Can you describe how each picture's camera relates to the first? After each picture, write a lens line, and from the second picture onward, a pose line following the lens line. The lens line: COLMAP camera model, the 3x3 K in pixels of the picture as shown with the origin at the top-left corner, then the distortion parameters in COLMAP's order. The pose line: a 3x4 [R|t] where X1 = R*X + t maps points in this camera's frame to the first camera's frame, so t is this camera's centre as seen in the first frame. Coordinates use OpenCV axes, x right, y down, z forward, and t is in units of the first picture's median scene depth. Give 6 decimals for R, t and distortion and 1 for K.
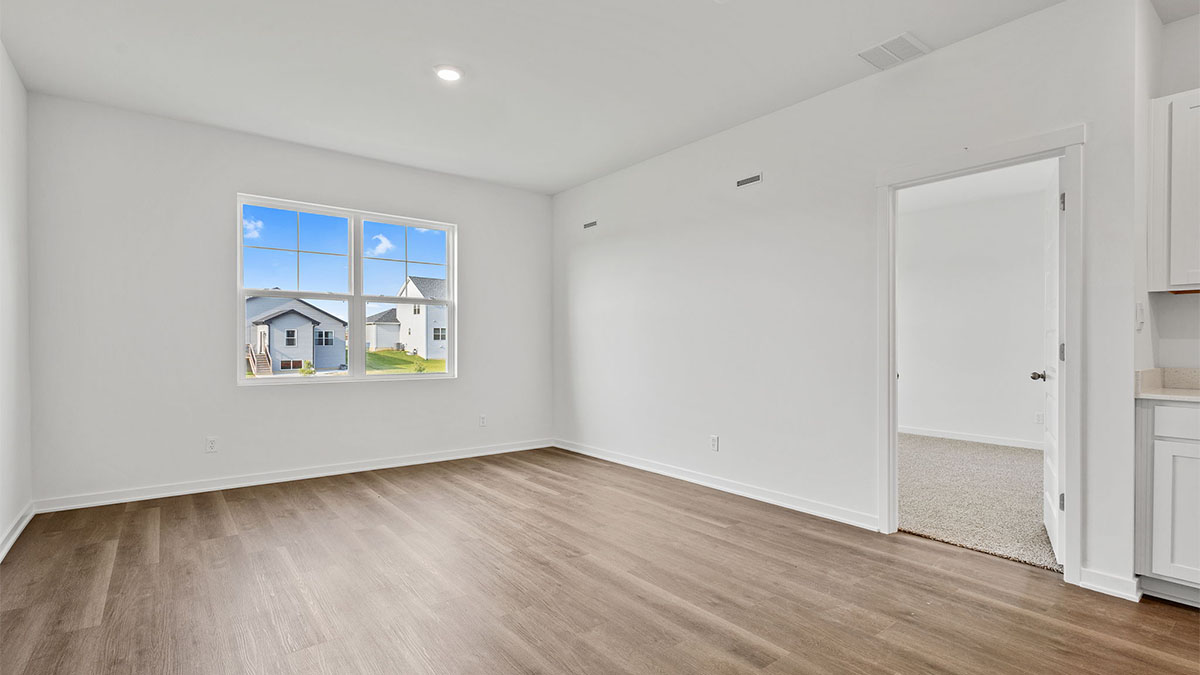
lens RADIAL K [[556.7, 0, 597.4], [0, 556.7, 330.2], [0, 0, 1]] dist [0.025621, -0.000459]
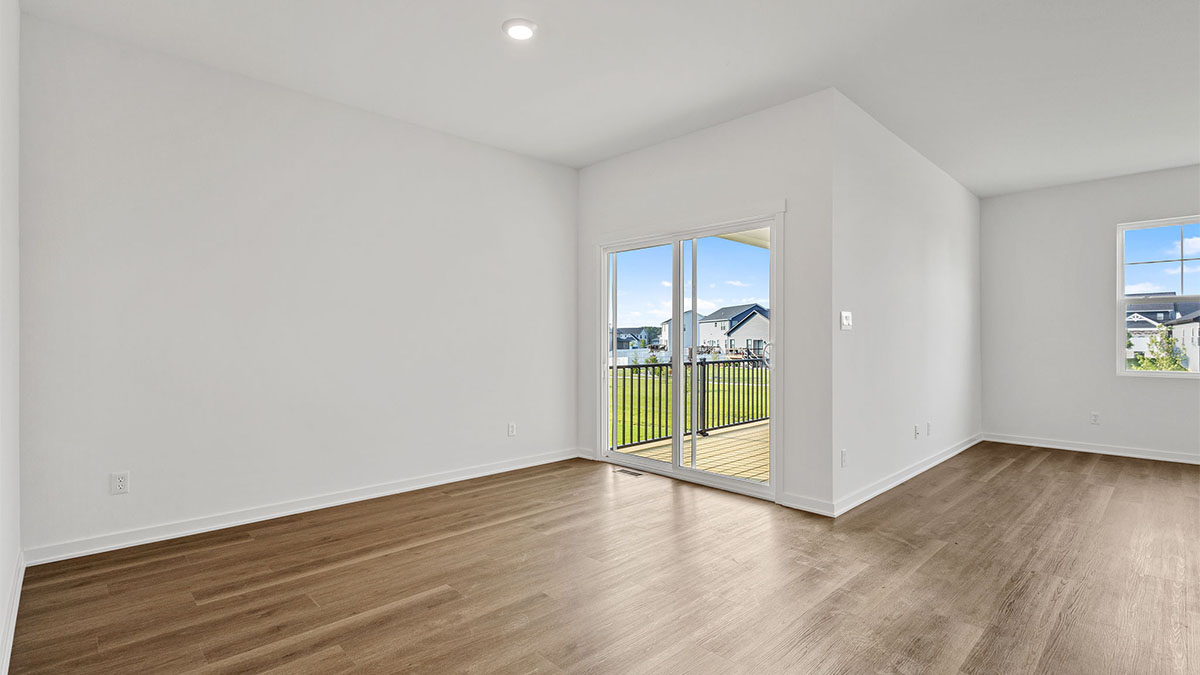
lens RADIAL K [[556.7, 0, 597.4], [0, 556.7, 330.2], [0, 0, 1]] dist [0.025621, -0.000459]
pose [[0.116027, -0.028865, -0.992827, 0.685039], [0.030322, 0.999215, -0.025507, -0.003918], [0.992783, -0.027145, 0.116811, -0.409079]]
